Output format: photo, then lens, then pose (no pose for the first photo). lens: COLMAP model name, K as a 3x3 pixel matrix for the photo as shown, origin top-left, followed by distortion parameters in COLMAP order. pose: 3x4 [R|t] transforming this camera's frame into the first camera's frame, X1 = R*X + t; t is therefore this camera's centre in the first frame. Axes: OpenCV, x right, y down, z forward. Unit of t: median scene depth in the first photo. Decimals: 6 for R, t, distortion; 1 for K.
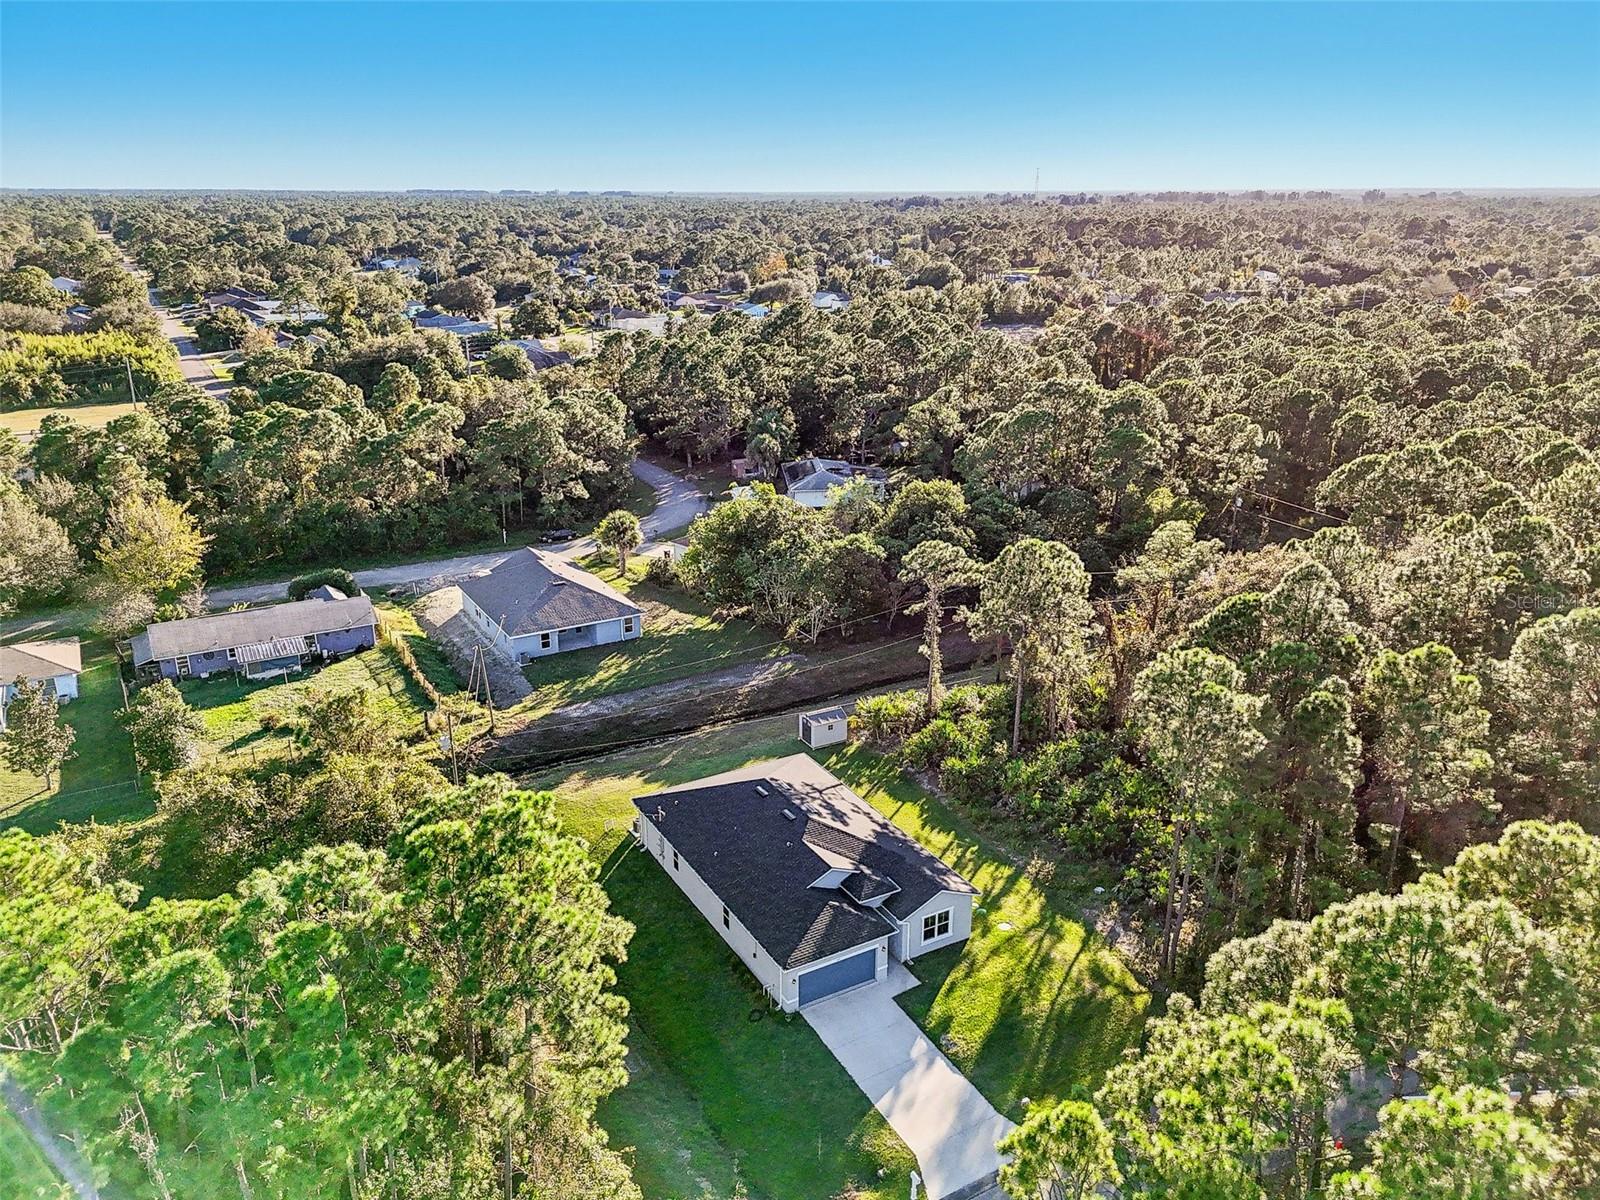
lens RADIAL K [[1135.6, 0, 800.0], [0, 1135.6, 600.0], [0, 0, 1]] dist [0.054618, -0.053748]
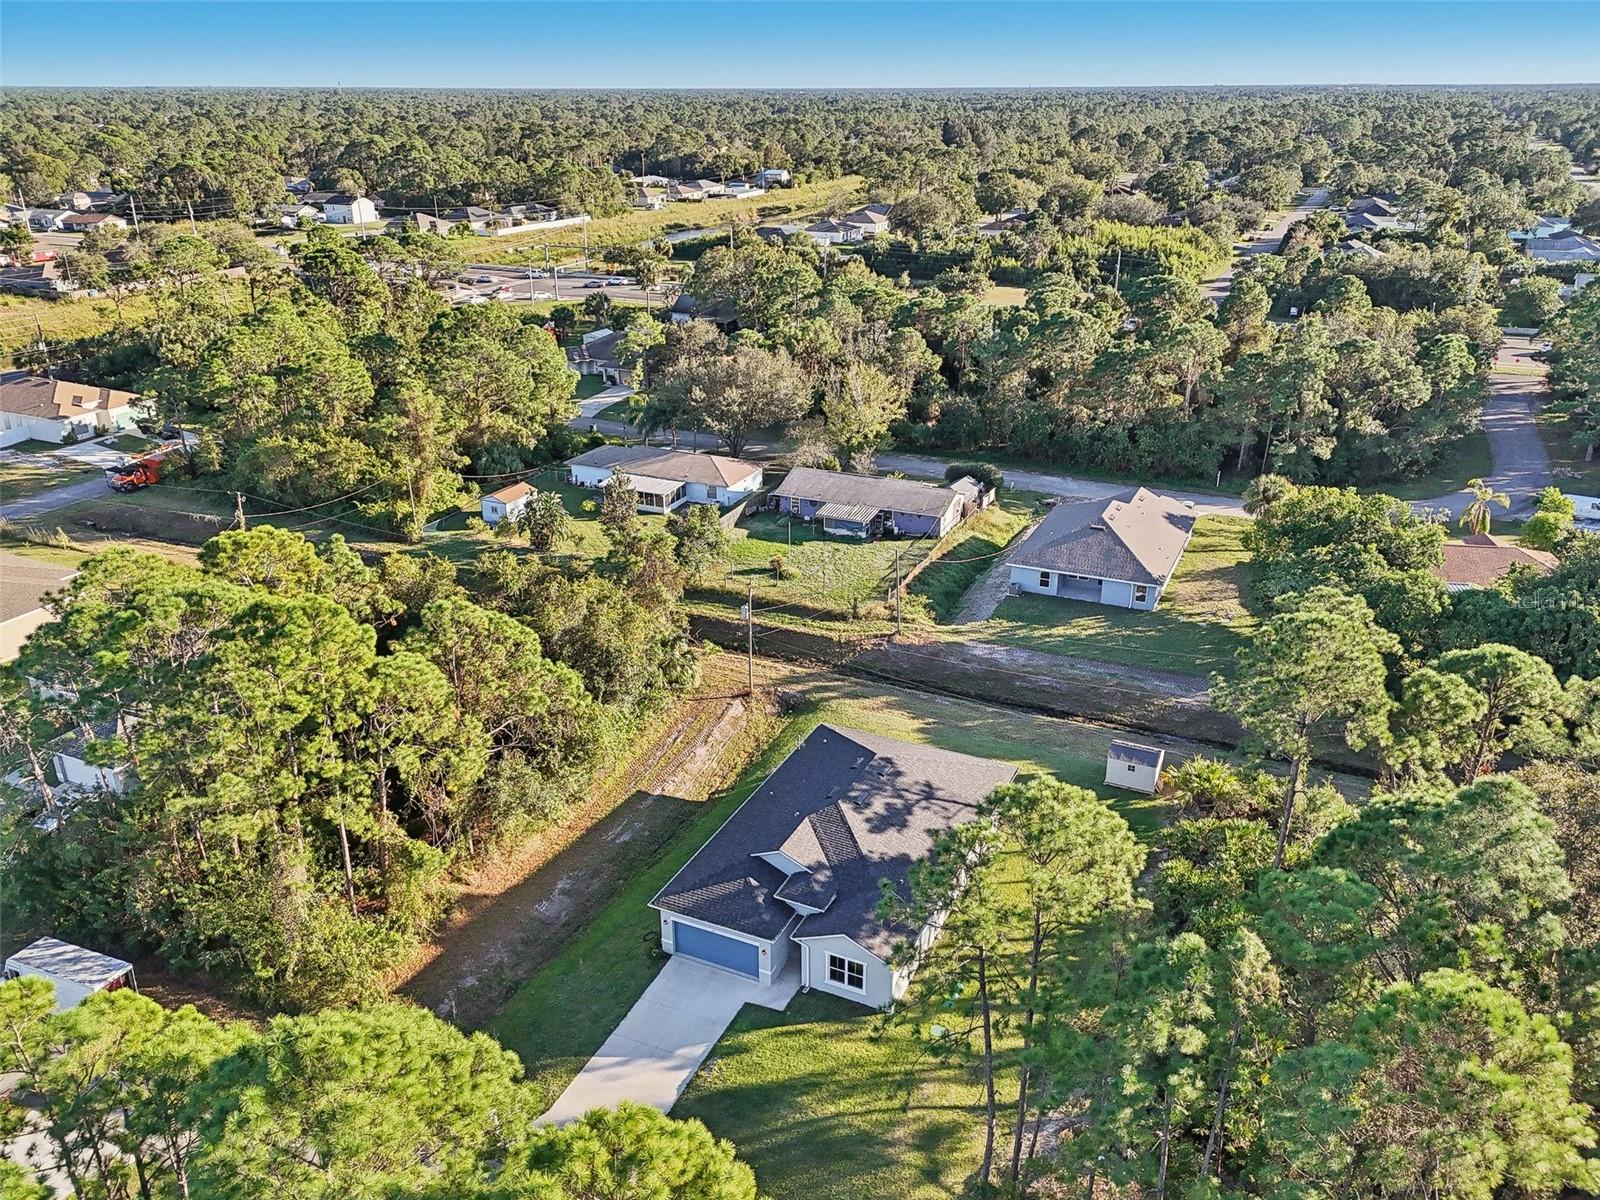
lens RADIAL K [[1168.7, 0, 800.0], [0, 1168.7, 600.0], [0, 0, 1]] dist [0.055369, -0.058661]
pose [[0.594925, 0.316093, -0.739019, 0.456039], [-0.265147, 0.945140, 0.190805, -0.095672], [0.758789, 0.082434, 0.646099, 0.259948]]
